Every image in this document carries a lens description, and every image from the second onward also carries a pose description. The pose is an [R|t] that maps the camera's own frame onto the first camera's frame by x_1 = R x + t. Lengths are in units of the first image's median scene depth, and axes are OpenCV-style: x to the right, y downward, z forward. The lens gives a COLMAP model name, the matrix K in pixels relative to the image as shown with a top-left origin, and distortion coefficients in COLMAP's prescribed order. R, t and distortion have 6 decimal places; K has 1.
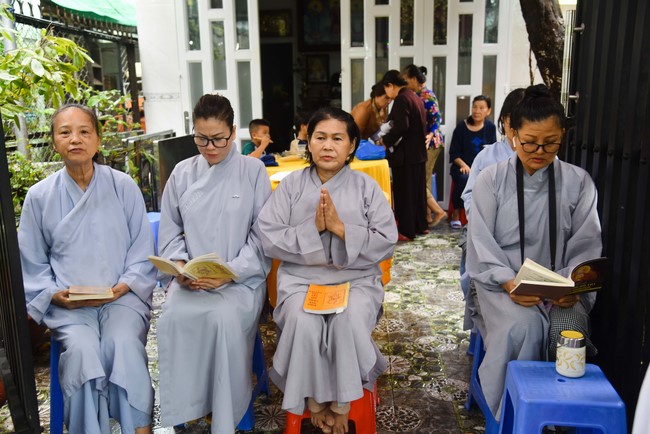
lens RADIAL K [[617.7, 0, 326.1], [0, 617.7, 217.9], [0, 0, 1]] dist [-0.071107, 0.000000]
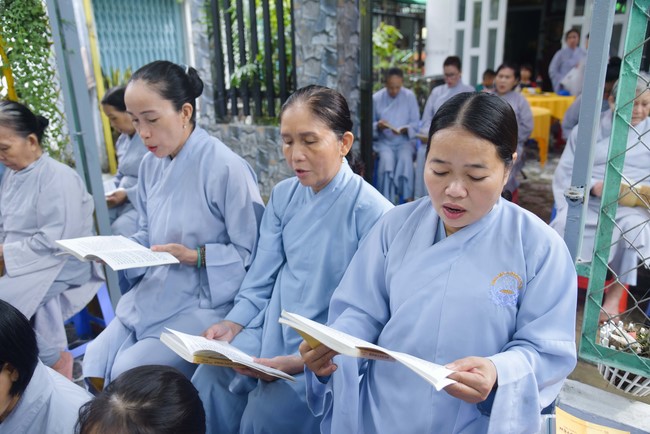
lens RADIAL K [[543.0, 0, 324.3], [0, 543.0, 218.4], [0, 0, 1]] dist [0.020277, 0.005426]
pose [[0.893866, 0.138258, -0.426483, 0.137565], [-0.090693, 0.987358, 0.129999, 0.072175], [0.439065, -0.077523, 0.895105, -0.440902]]
